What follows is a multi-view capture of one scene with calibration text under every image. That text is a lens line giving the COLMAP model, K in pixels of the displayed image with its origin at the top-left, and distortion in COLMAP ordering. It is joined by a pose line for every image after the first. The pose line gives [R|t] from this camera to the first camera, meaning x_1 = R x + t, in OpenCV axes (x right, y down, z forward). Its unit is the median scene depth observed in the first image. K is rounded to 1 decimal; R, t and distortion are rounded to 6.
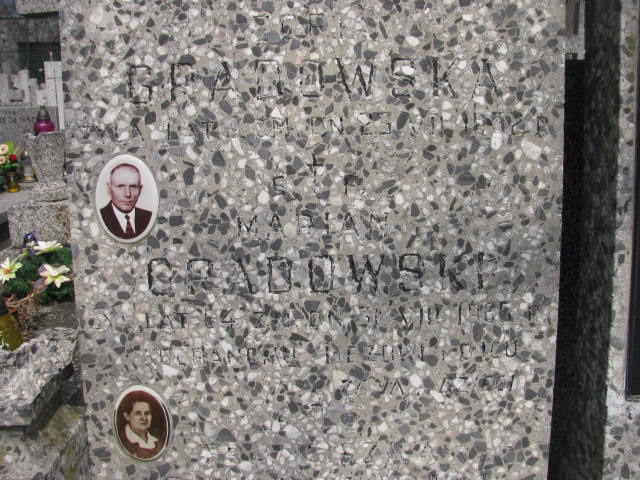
lens RADIAL K [[653.0, 0, 330.5], [0, 653.0, 238.0], [0, 0, 1]] dist [-0.214268, 0.250715]
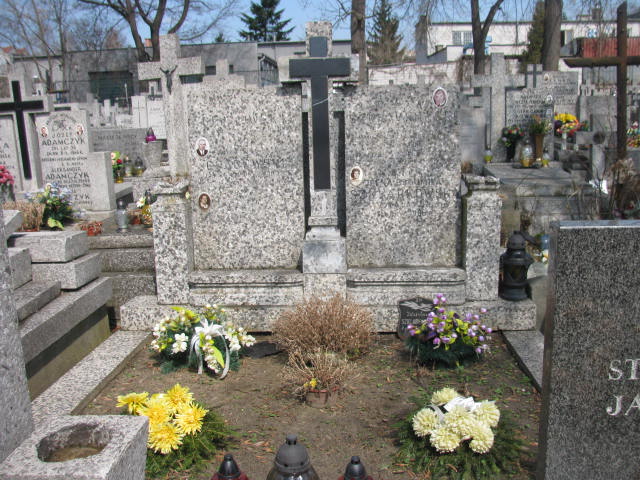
lens RADIAL K [[653.0, 0, 330.5], [0, 653.0, 238.0], [0, 0, 1]] dist [-0.214268, 0.250715]
pose [[0.996535, -0.002206, -0.083148, 0.897053], [-0.000246, 0.999566, -0.029464, 0.670009], [0.083177, 0.029382, 0.996102, -3.222523]]
